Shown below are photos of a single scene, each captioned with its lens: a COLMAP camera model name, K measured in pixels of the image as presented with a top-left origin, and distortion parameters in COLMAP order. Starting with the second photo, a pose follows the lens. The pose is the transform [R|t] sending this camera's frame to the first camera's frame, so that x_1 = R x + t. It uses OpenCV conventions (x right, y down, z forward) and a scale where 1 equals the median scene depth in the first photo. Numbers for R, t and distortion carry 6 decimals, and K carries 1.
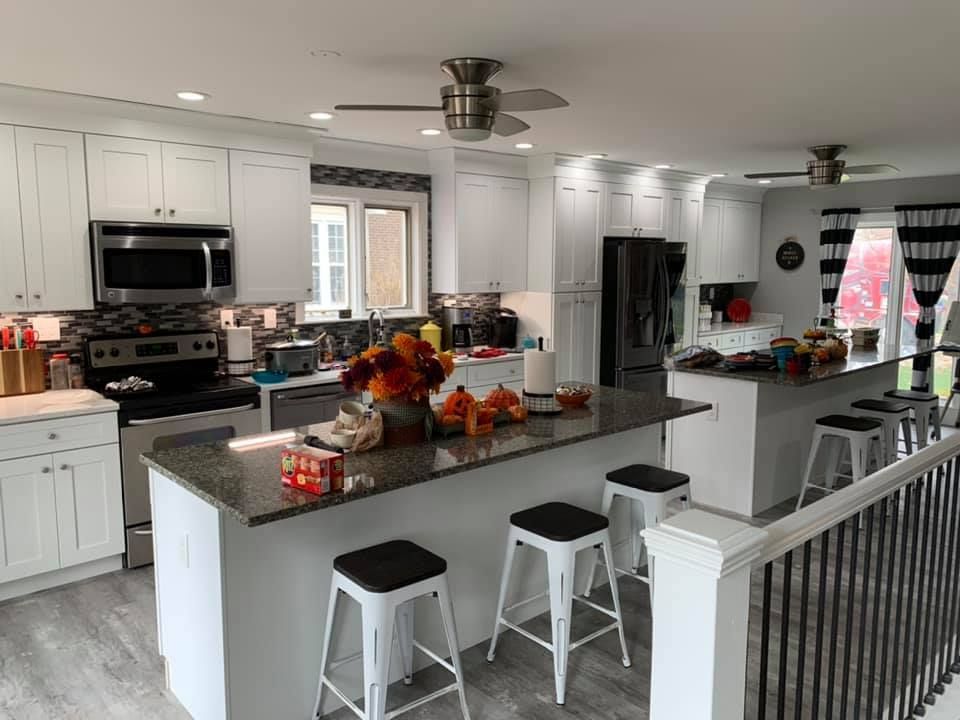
lens RADIAL K [[730.2, 0, 473.6], [0, 730.2, 358.9], [0, 0, 1]] dist [0.047372, -0.039954]
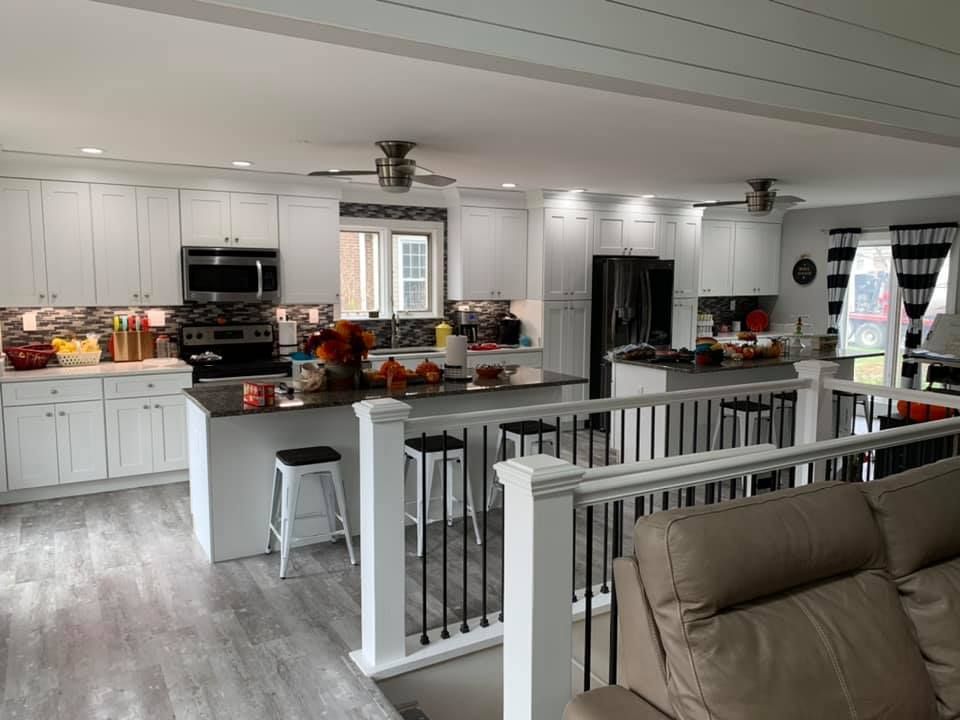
lens RADIAL K [[730.2, 0, 485.7], [0, 730.2, 366.0], [0, 0, 1]] dist [0.047372, -0.039954]
pose [[0.981490, 0.025906, -0.189751, 0.291233], [-0.028355, 0.999546, -0.010200, 0.041685], [0.189401, 0.015392, 0.981779, -0.271841]]
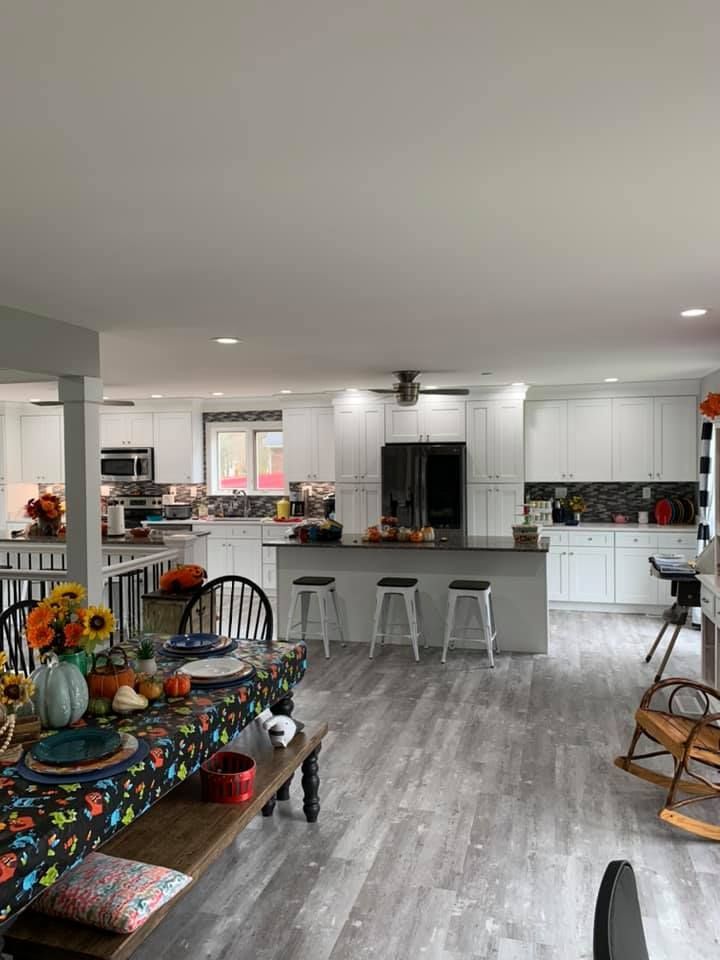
lens RADIAL K [[730.2, 0, 358.5], [0, 730.2, 474.8], [0, 0, 1]] dist [0.047372, -0.039954]
pose [[0.539770, 0.015938, -0.841662, 1.569355], [-0.099640, 0.994002, -0.045078, -0.054779], [0.835895, 0.108195, 0.538120, 0.300211]]
